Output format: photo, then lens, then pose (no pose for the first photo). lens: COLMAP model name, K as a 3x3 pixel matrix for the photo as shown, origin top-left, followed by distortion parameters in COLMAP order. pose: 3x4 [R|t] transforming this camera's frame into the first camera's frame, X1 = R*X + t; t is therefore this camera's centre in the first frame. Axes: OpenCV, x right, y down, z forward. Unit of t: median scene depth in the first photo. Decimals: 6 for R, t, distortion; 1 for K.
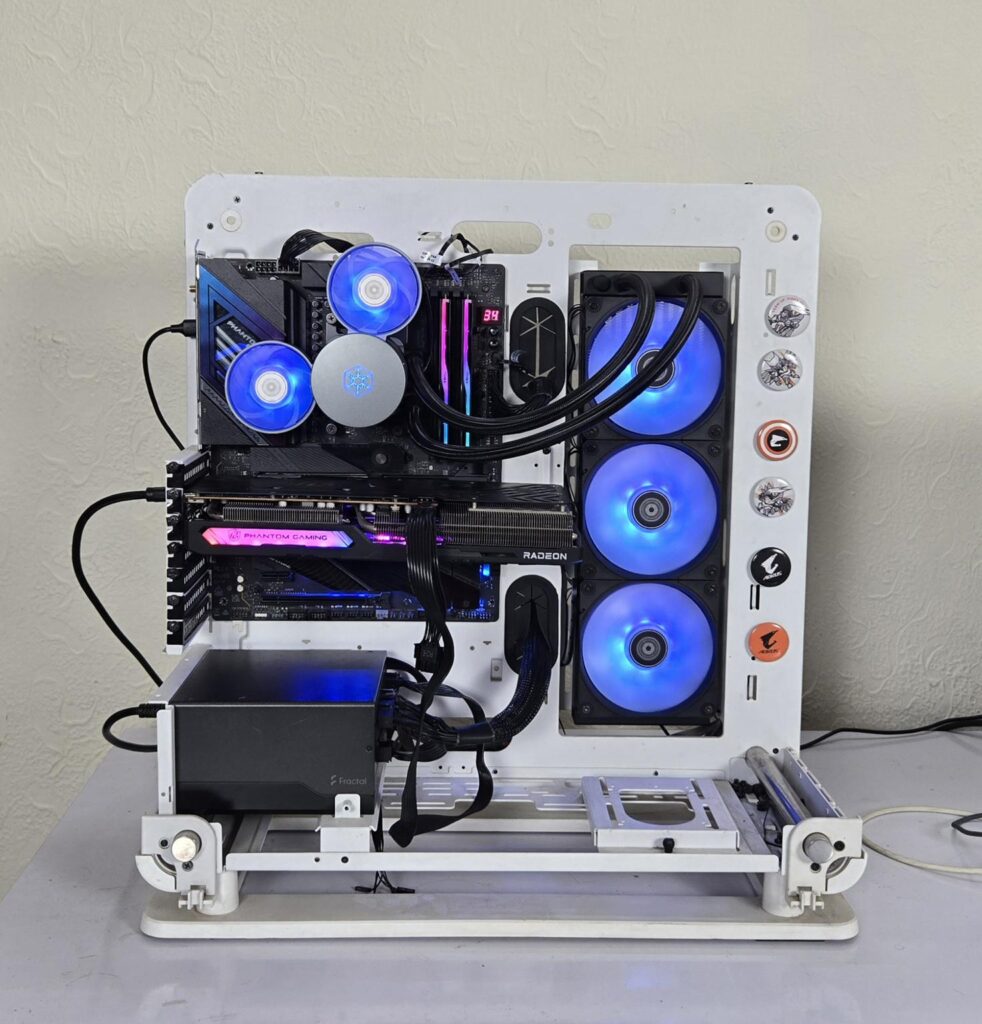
lens RADIAL K [[1283.7, 0, 498.1], [0, 1283.7, 450.4], [0, 0, 1]] dist [0.075354, -0.040702]
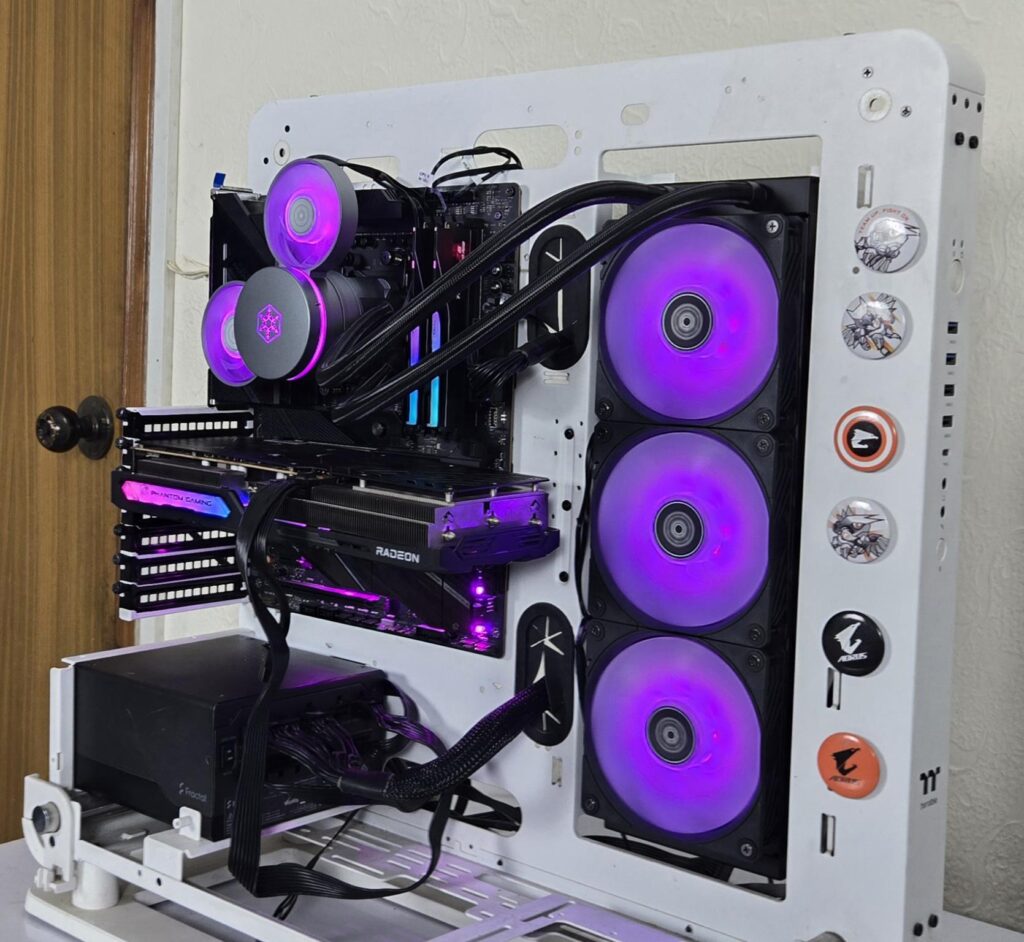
lens RADIAL K [[1518.2, 0, 398.9], [0, 1518.2, 418.0], [0, 0, 1]] dist [0.070796, -0.005866]
pose [[0.708103, 0.048298, -0.704455, 0.586924], [-0.093613, 0.995273, -0.025861, 0.022739], [0.699876, 0.084258, 0.709277, 0.324268]]
